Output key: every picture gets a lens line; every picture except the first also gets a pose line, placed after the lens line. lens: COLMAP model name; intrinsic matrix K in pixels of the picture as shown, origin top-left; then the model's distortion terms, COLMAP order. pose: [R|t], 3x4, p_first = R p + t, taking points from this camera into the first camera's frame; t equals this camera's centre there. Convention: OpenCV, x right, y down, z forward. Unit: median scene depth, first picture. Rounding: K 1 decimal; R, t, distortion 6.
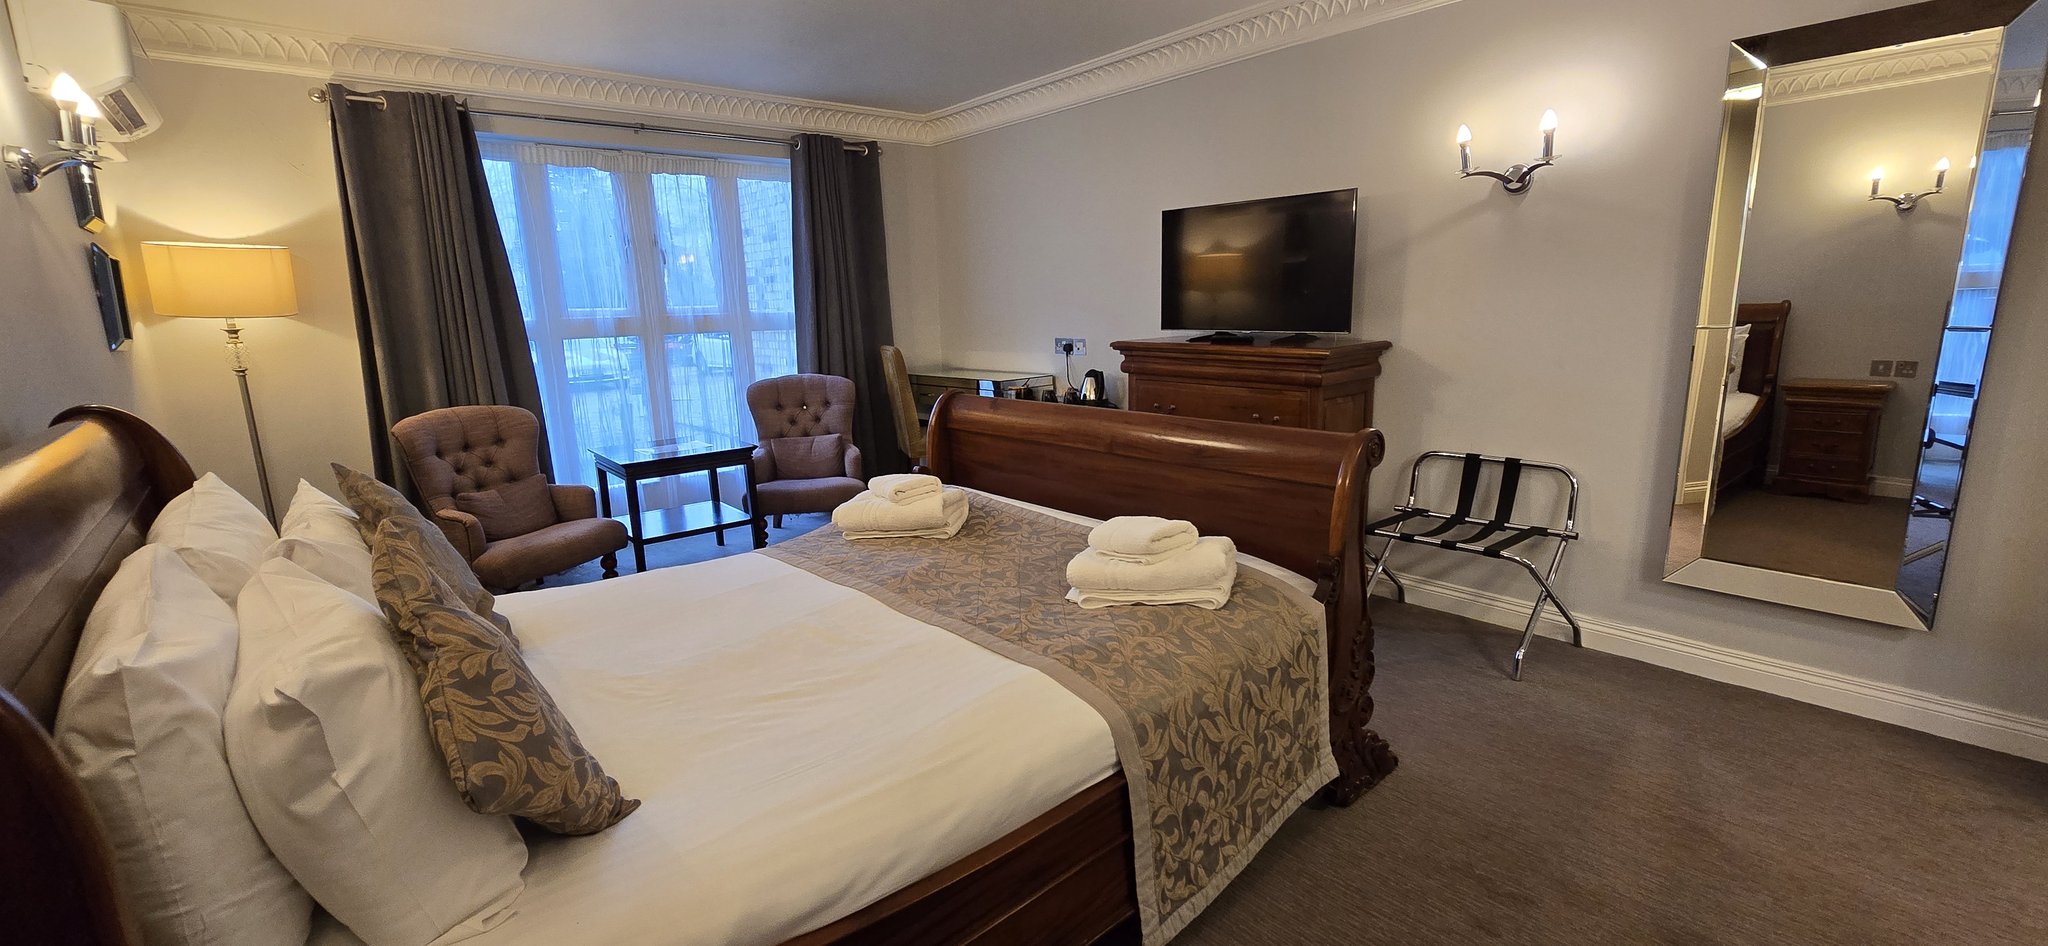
lens RADIAL K [[856.5, 0, 1020.5], [0, 856.5, 469.3], [0, 0, 1]] dist [0.008632, -0.007815]
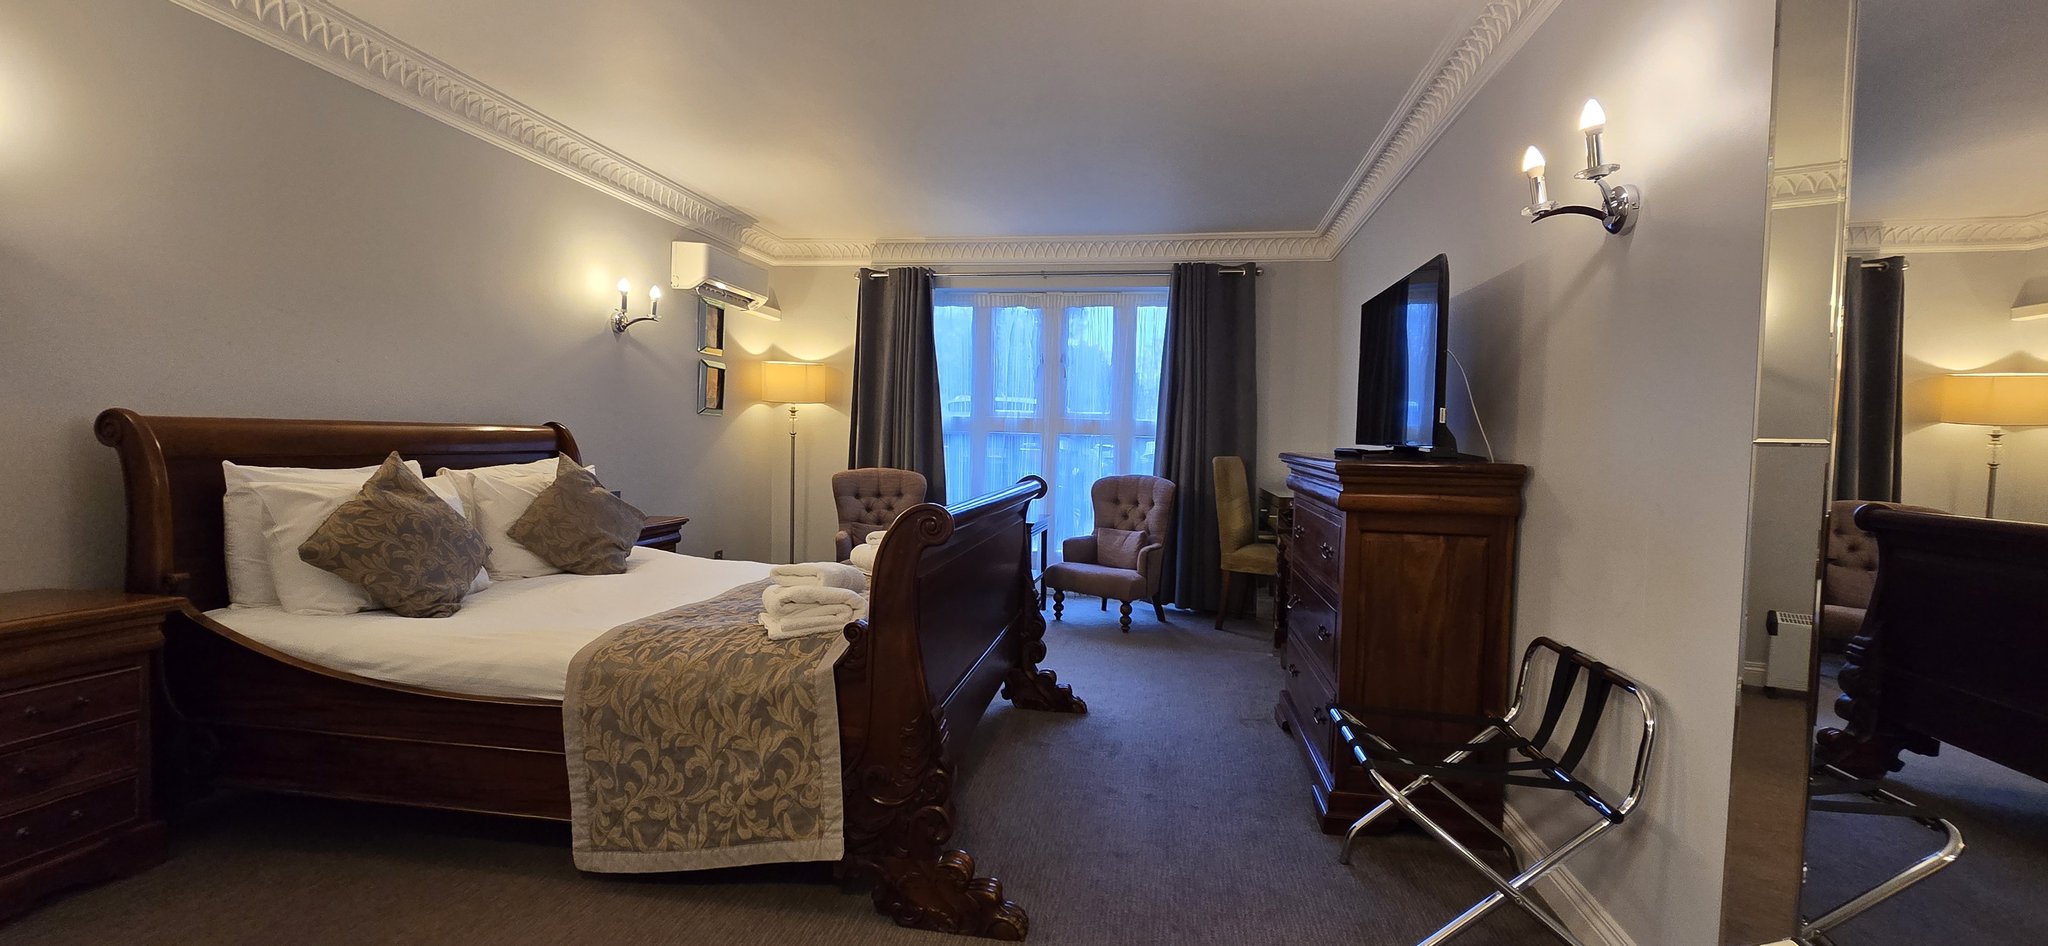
lens RADIAL K [[856.5, 0, 1020.5], [0, 856.5, 469.3], [0, 0, 1]] dist [0.008632, -0.007815]
pose [[0.622511, 0.074959, -0.779013, 0.651348], [-0.196861, 0.978395, -0.063167, -0.024282], [0.757447, 0.192679, 0.623817, 0.257514]]
